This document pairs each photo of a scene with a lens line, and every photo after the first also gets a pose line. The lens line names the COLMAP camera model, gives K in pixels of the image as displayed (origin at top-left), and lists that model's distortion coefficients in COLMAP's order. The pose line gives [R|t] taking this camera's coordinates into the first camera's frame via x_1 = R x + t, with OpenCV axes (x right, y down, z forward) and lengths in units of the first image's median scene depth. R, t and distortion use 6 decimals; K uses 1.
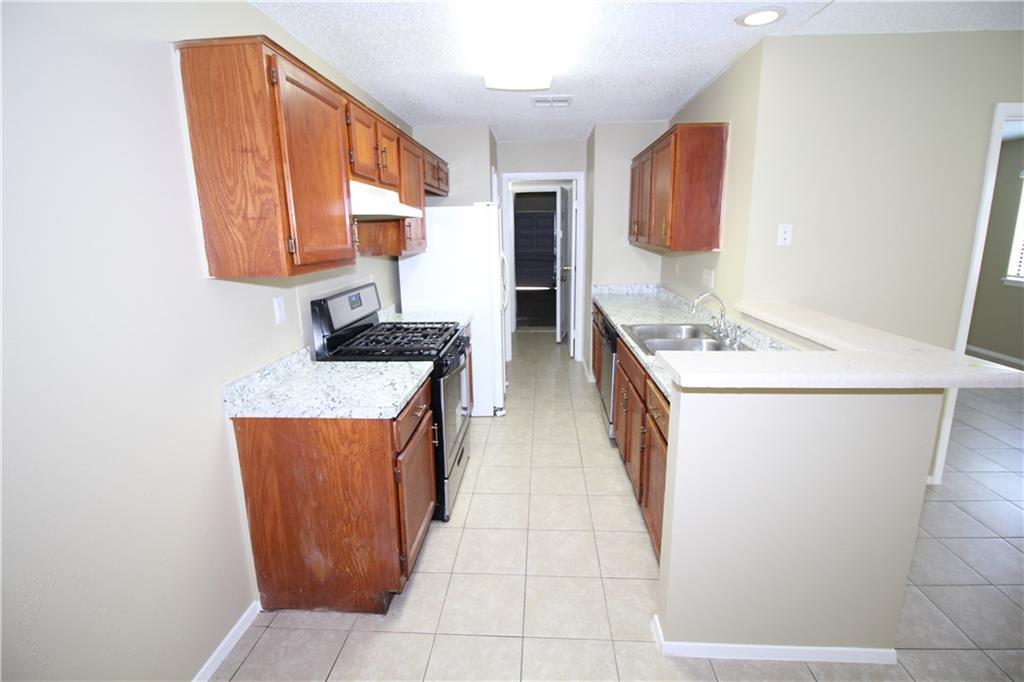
lens RADIAL K [[476.2, 0, 514.0], [0, 476.2, 331.6], [0, 0, 1]] dist [0.001486, -0.010670]
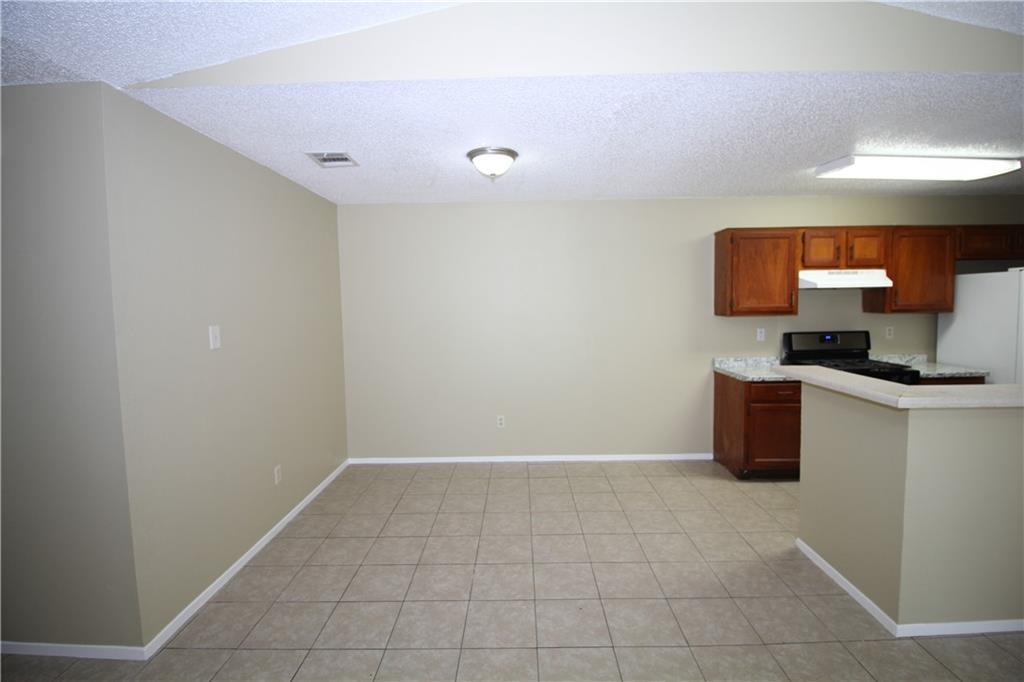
lens RADIAL K [[476.2, 0, 514.0], [0, 476.2, 331.6], [0, 0, 1]] dist [0.001486, -0.010670]
pose [[0.049178, 0.077044, -0.995814, 1.470213], [-0.191468, 0.979257, 0.066307, 0.010545], [0.980266, 0.187406, 0.062910, -0.184109]]
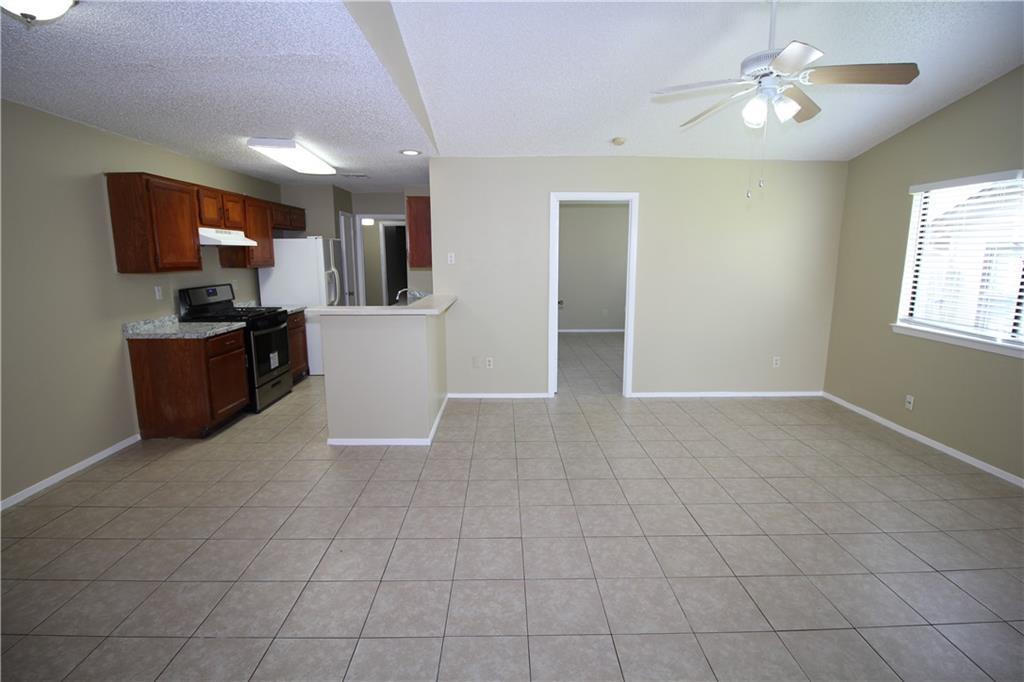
lens RADIAL K [[476.2, 0, 514.0], [0, 476.2, 331.6], [0, 0, 1]] dist [0.001486, -0.010670]
pose [[0.996822, 0.001222, 0.079650, 0.776139], [0.002840, 0.998702, -0.050854, 0.208789], [-0.079609, 0.050919, 0.995525, -1.009044]]
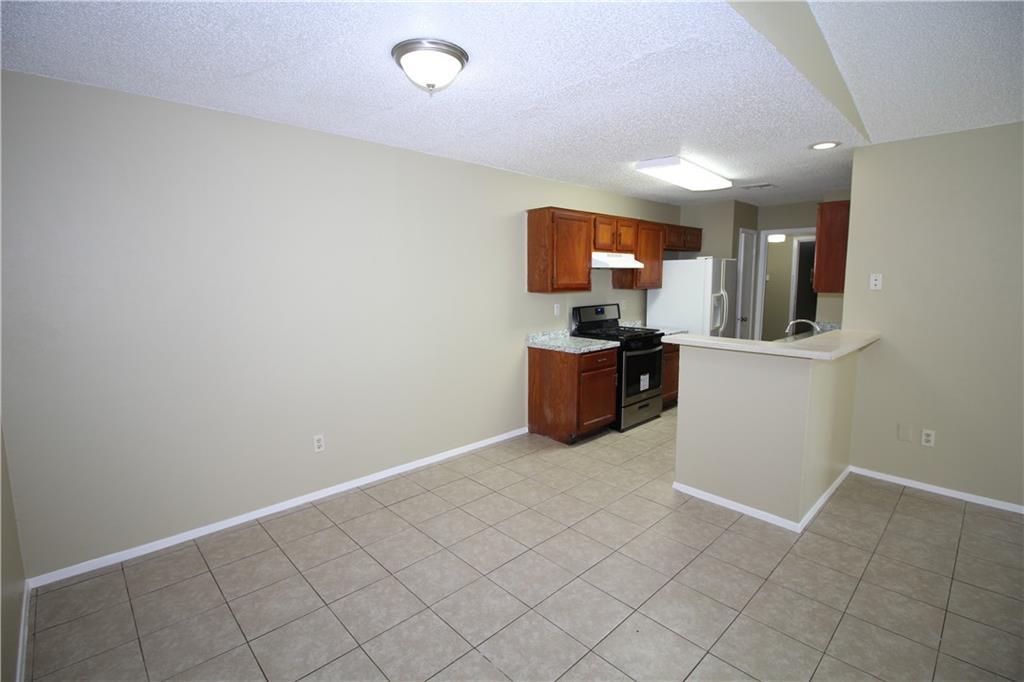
lens RADIAL K [[476.2, 0, 514.0], [0, 476.2, 331.6], [0, 0, 1]] dist [0.001486, -0.010670]
pose [[0.732992, 0.091236, -0.674091, 0.858059], [-0.149663, 0.988312, -0.028975, 0.148891], [0.663569, 0.122125, 0.738080, -0.760936]]
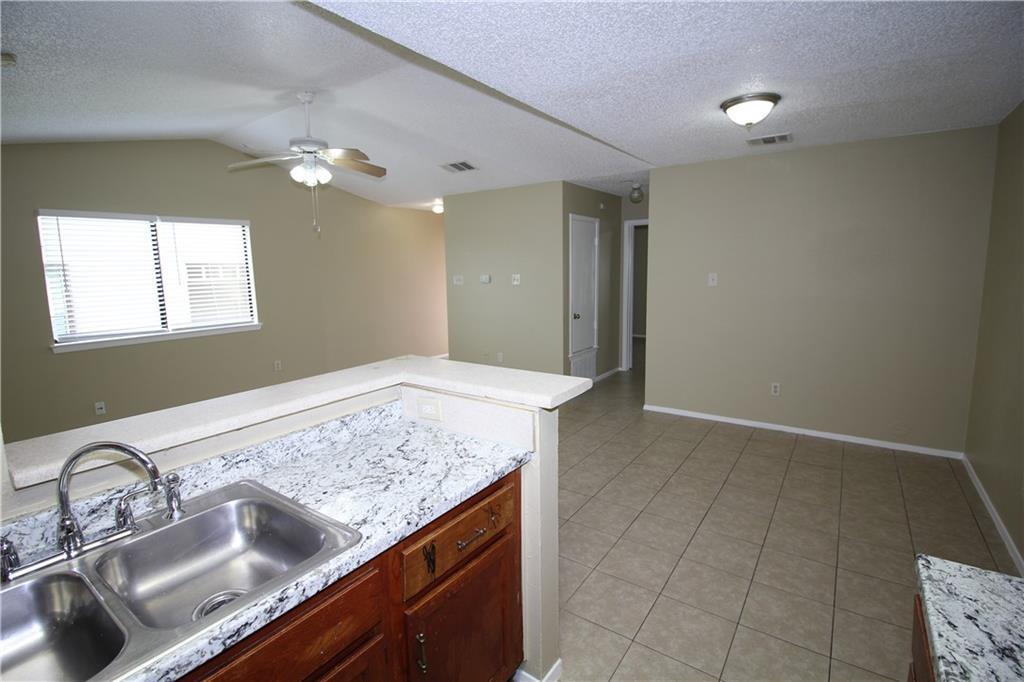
lens RADIAL K [[476.2, 0, 514.0], [0, 476.2, 331.6], [0, 0, 1]] dist [0.001486, -0.010670]
pose [[-0.847683, -0.044249, 0.528655, -0.092302], [0.139527, 0.942836, 0.302644, -0.276739], [-0.511827, 0.330307, -0.793051, 1.273507]]
